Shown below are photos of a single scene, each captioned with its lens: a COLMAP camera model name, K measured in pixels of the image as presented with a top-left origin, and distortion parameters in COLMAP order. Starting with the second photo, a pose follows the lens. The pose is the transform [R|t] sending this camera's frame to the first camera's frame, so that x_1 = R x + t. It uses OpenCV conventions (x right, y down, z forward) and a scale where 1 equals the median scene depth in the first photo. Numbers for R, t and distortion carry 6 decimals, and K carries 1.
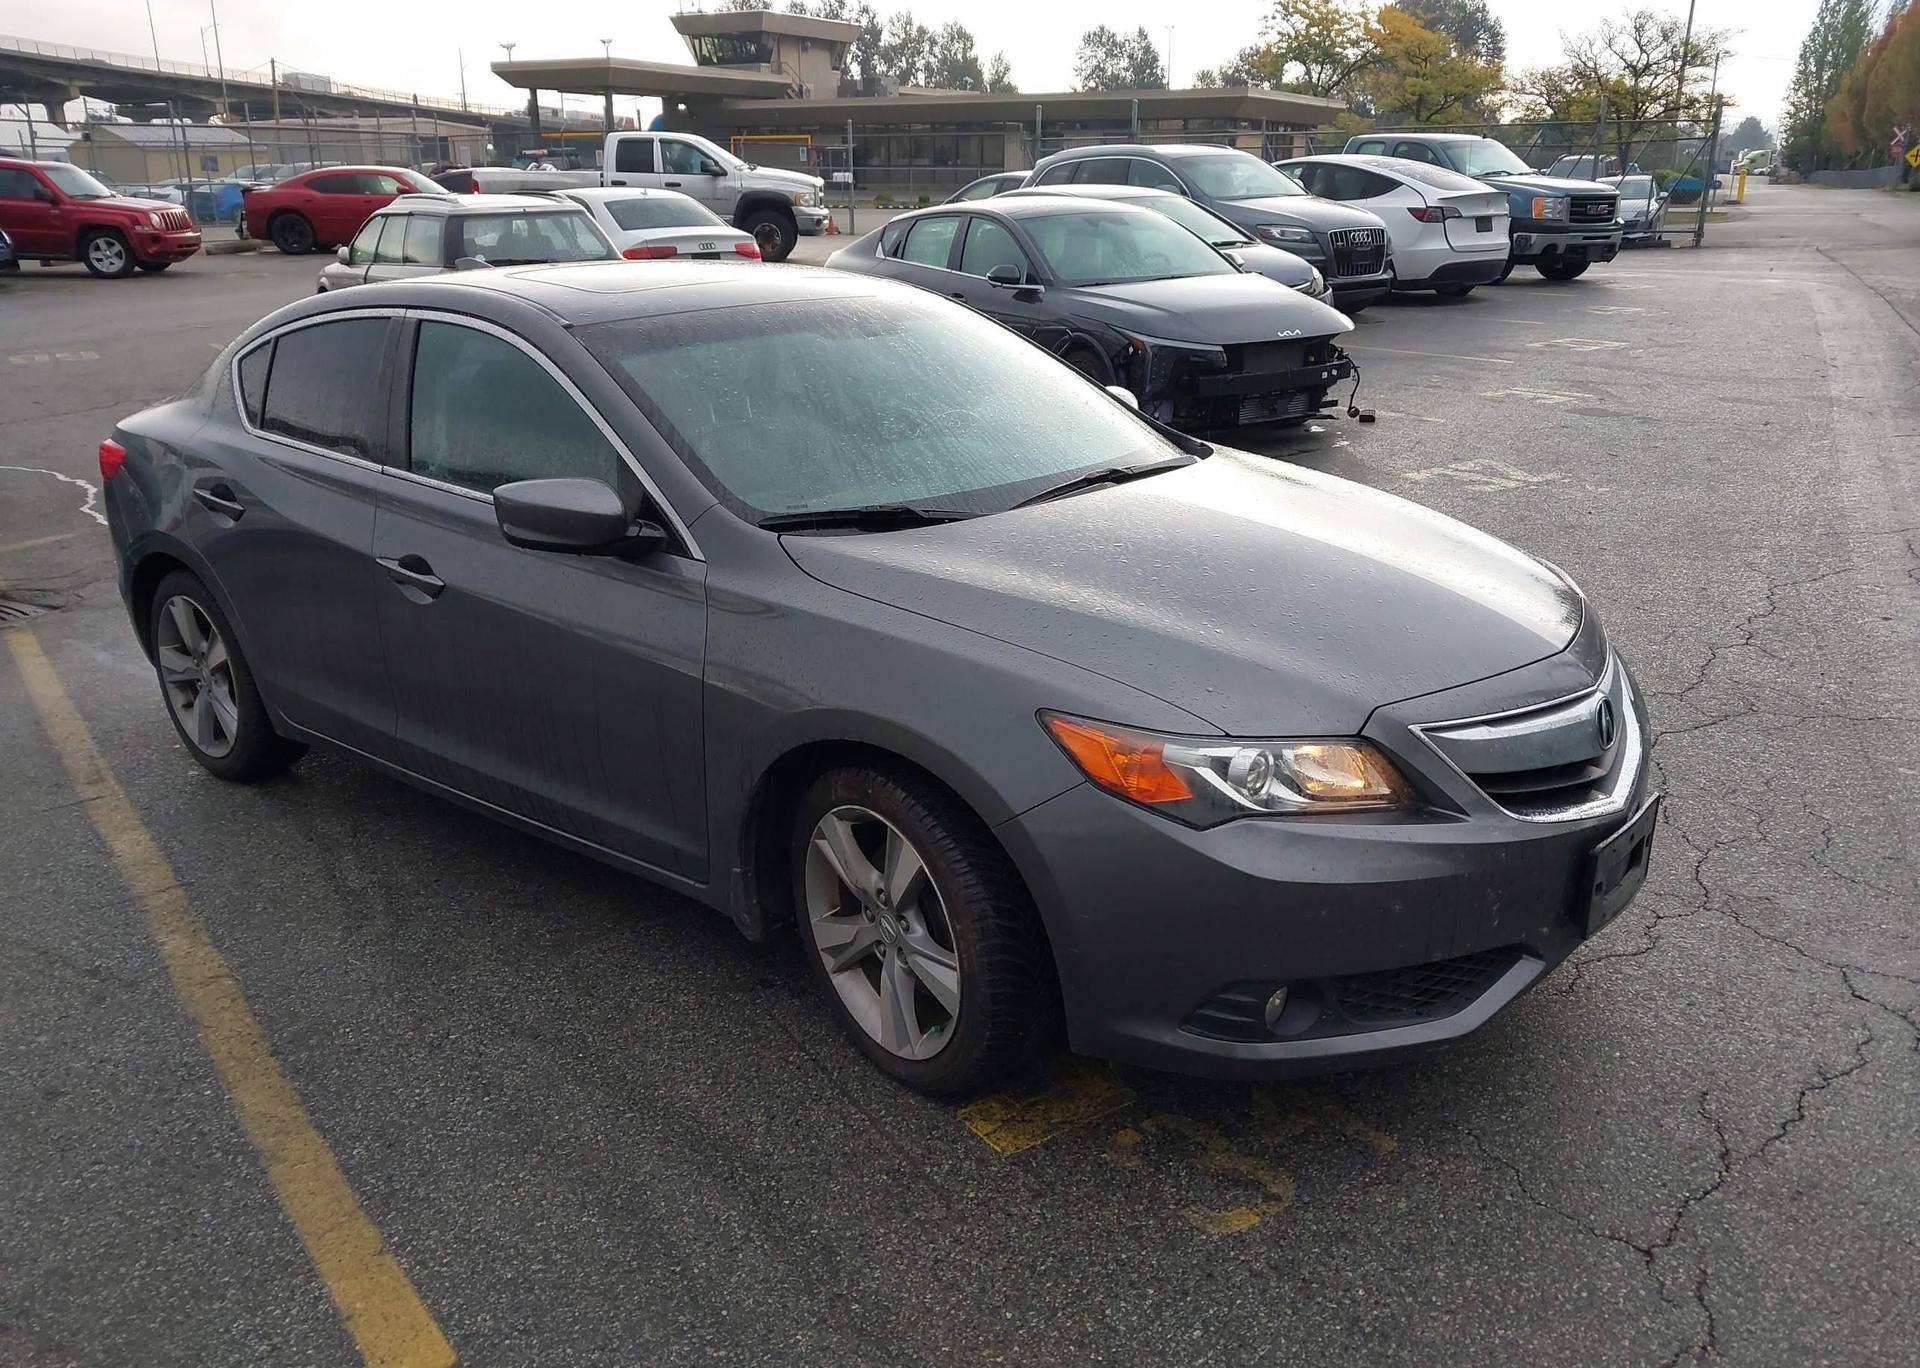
lens RADIAL K [[1516.7, 0, 953.0], [0, 1516.7, 681.8], [0, 0, 1]] dist [0.019778, -0.022554]
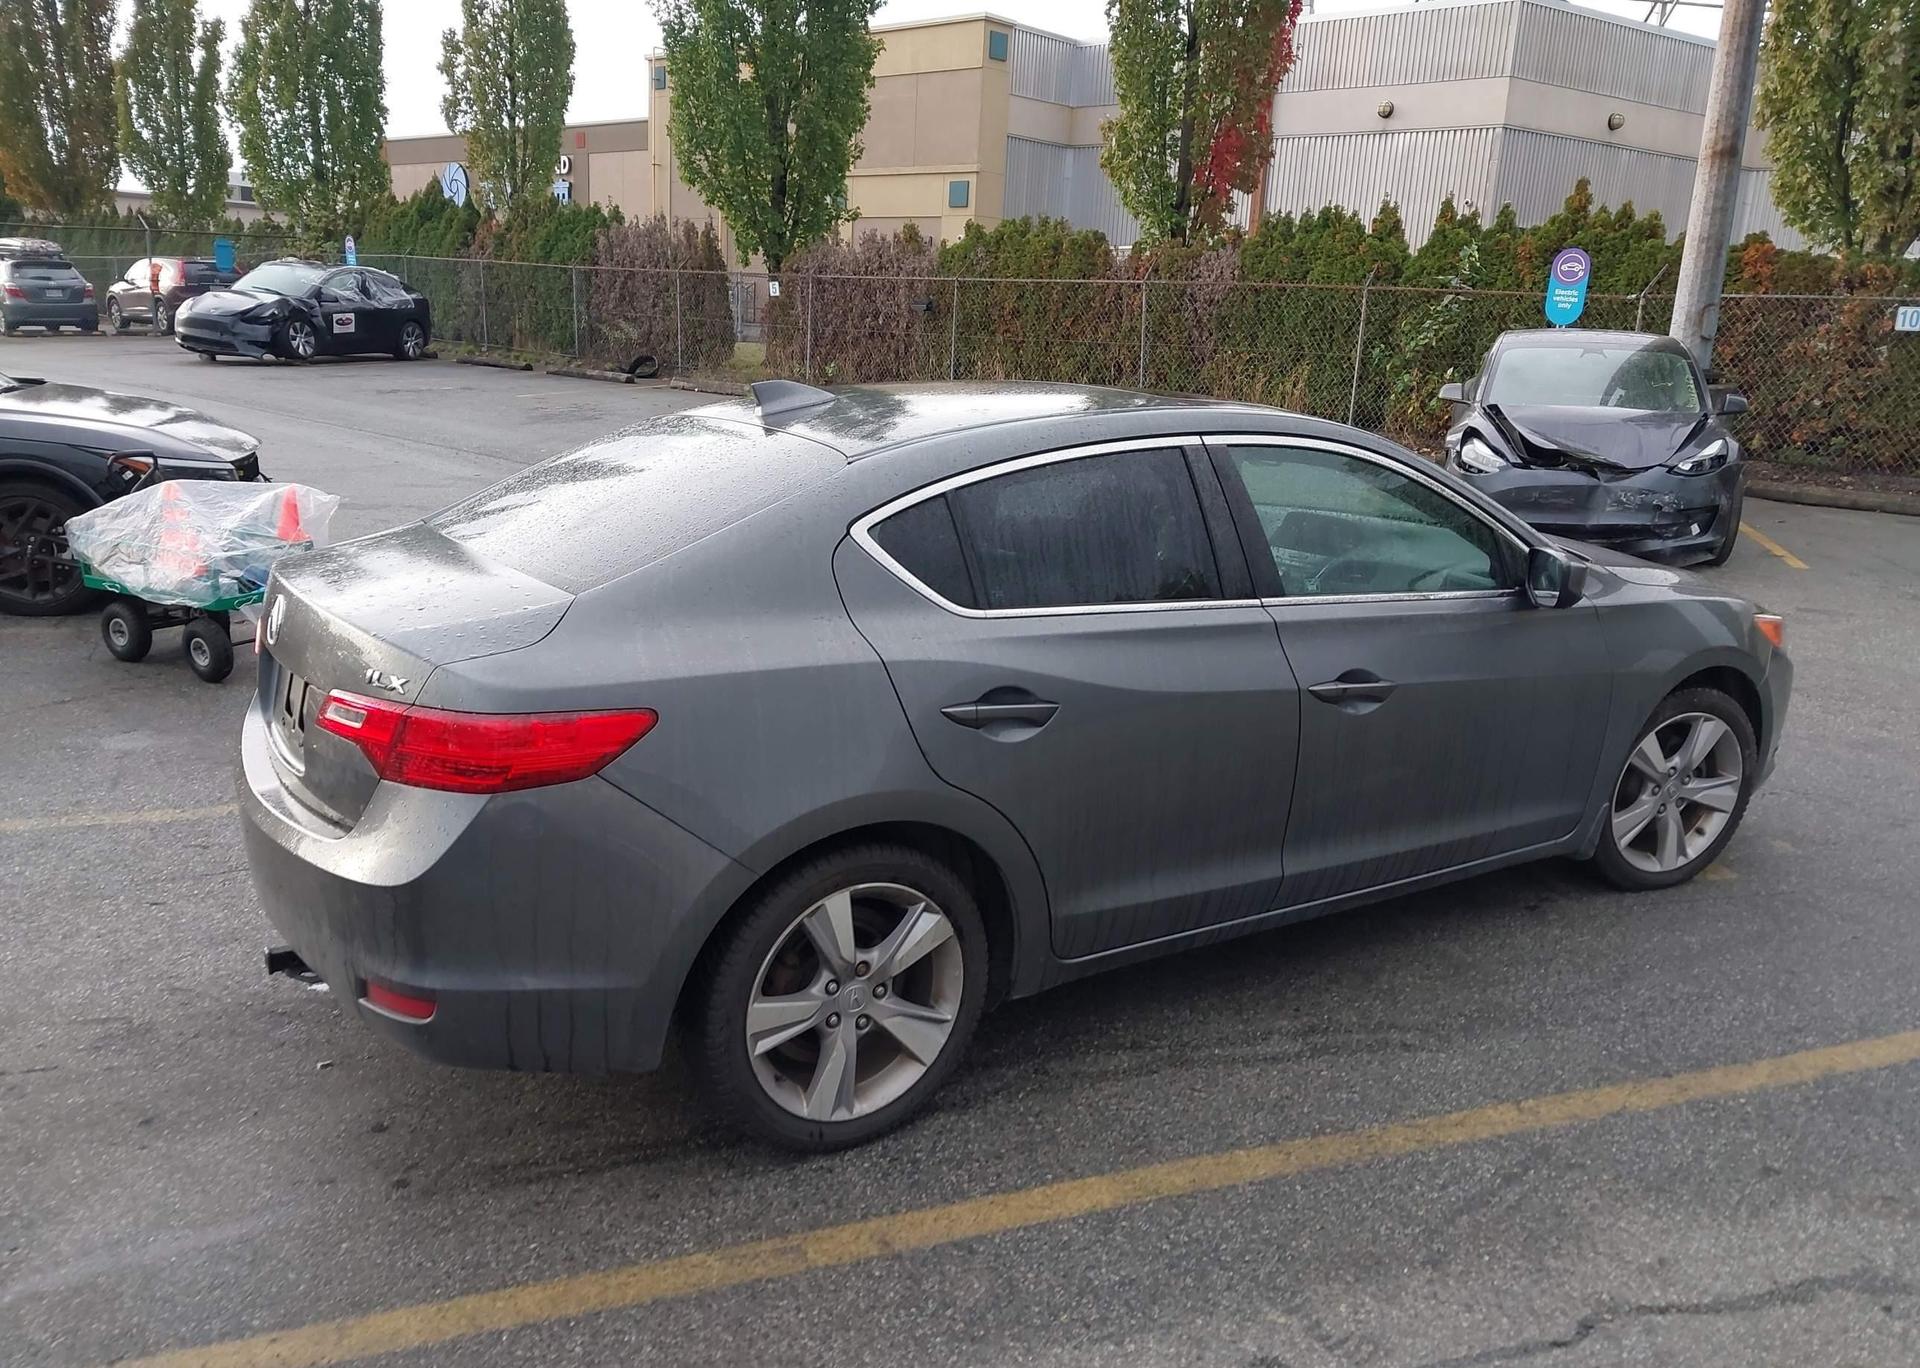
lens RADIAL K [[1516.7, 0, 941.1], [0, 1516.7, 703.5], [0, 0, 1]] dist [0.019778, -0.022554]
pose [[0.292742, -0.212684, 0.932238, -1.039691], [0.253589, 0.957306, 0.138772, -0.204498], [-0.921952, 0.195781, 0.334178, 0.692109]]
